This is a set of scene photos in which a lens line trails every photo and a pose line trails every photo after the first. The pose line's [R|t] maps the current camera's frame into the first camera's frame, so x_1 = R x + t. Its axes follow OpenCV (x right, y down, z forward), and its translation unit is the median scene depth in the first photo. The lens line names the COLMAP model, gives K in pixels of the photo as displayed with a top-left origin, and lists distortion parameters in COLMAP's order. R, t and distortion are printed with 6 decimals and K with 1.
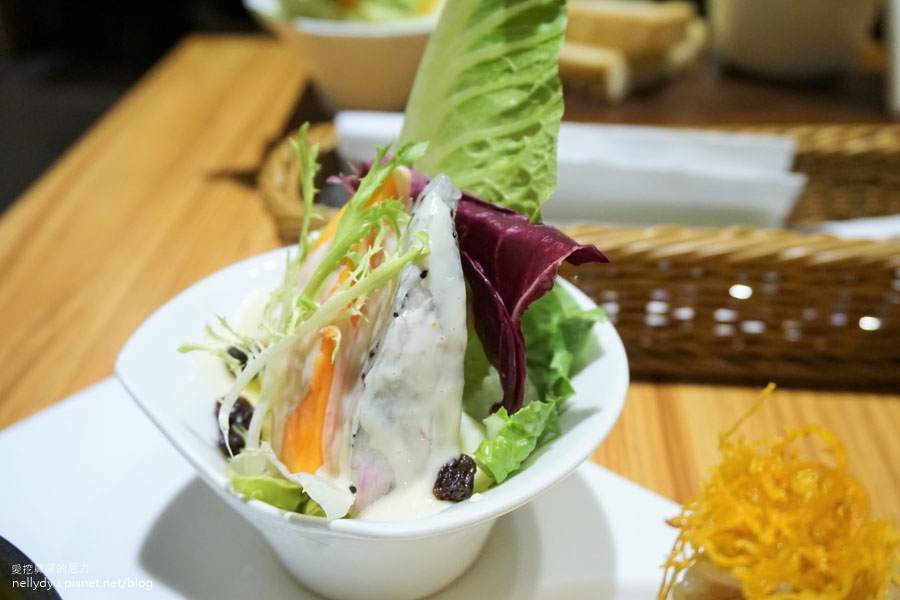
lens RADIAL K [[993.2, 0, 453.9], [0, 993.2, 299.5], [0, 0, 1]] dist [0.005536, 0.000000]
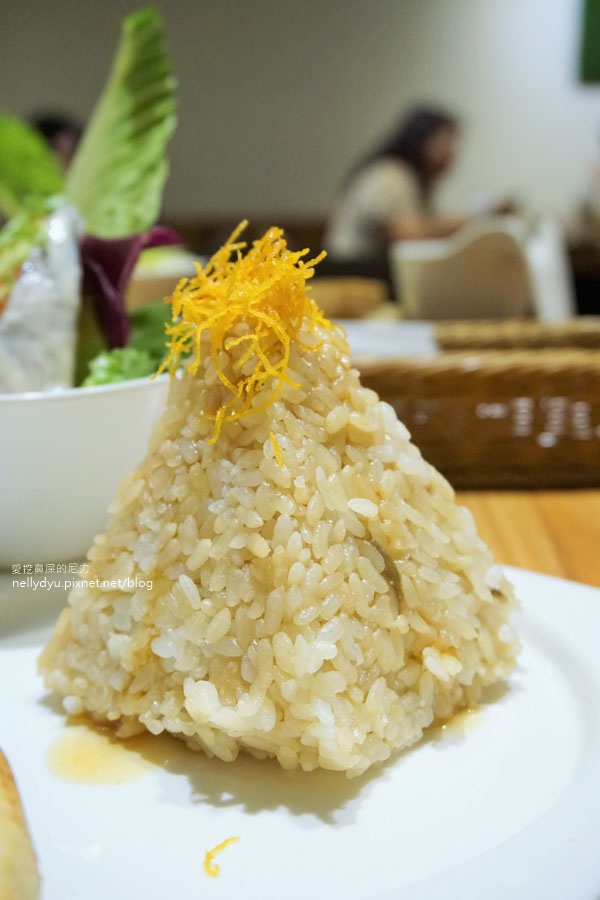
lens RADIAL K [[993.2, 0, 297.3], [0, 993.2, 451.4], [0, 0, 1]] dist [0.005536, 0.000000]
pose [[0.999504, -0.020673, 0.023755, 0.258114], [0.026886, 0.952949, -0.301937, 0.608918], [-0.016396, 0.302426, 0.953032, -0.182726]]
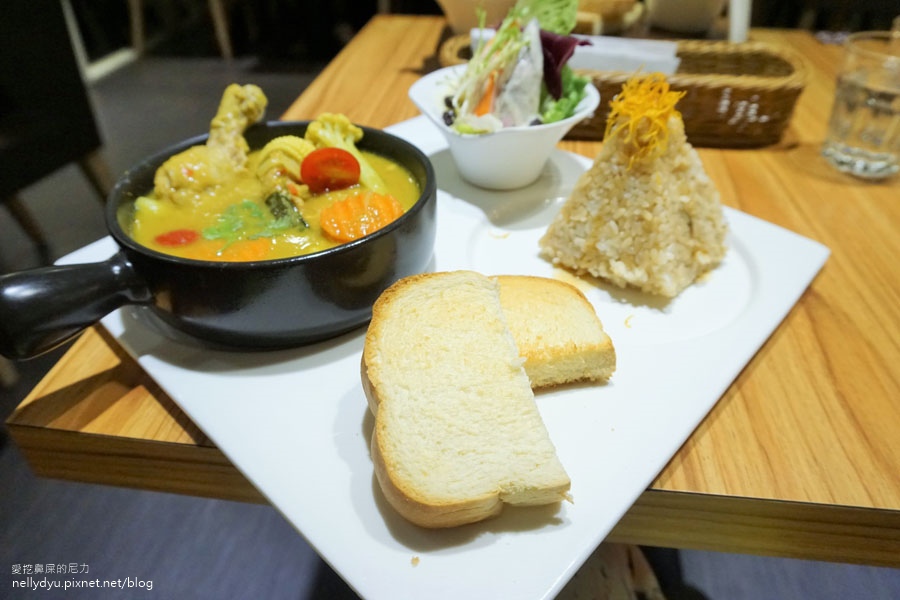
lens RADIAL K [[619.1, 0, 446.5], [0, 619.1, 300.9], [0, 0, 1]] dist [-0.044140, 0.001939]
pose [[0.997918, 0.035540, -0.053816, -0.138848], [-0.028848, 0.992309, 0.120378, 0.464099], [0.057680, -0.118575, 0.991268, -0.806269]]
